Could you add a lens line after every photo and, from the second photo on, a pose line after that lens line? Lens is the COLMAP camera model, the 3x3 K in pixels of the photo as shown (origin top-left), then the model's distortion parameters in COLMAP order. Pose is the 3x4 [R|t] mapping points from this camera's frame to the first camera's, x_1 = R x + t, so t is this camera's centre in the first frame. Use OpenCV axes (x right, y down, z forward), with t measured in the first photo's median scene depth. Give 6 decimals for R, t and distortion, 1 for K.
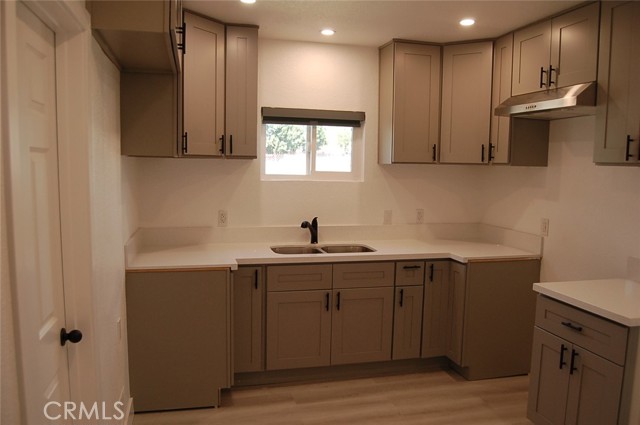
lens RADIAL K [[502.6, 0, 321.3], [0, 502.6, 222.4], [0, 0, 1]] dist [-0.094090, 0.040007]
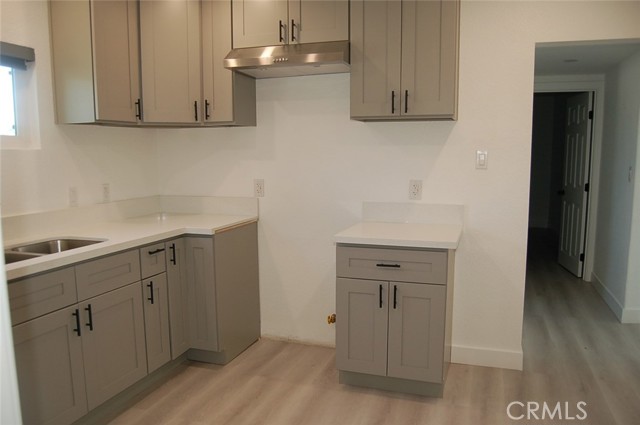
lens RADIAL K [[502.6, 0, 321.3], [0, 502.6, 222.4], [0, 0, 1]] dist [-0.094090, 0.040007]
pose [[0.546502, -0.132511, 0.826908, -0.314033], [0.109557, 0.990229, 0.086277, 0.004667], [-0.830261, 0.043443, 0.555680, 0.336473]]
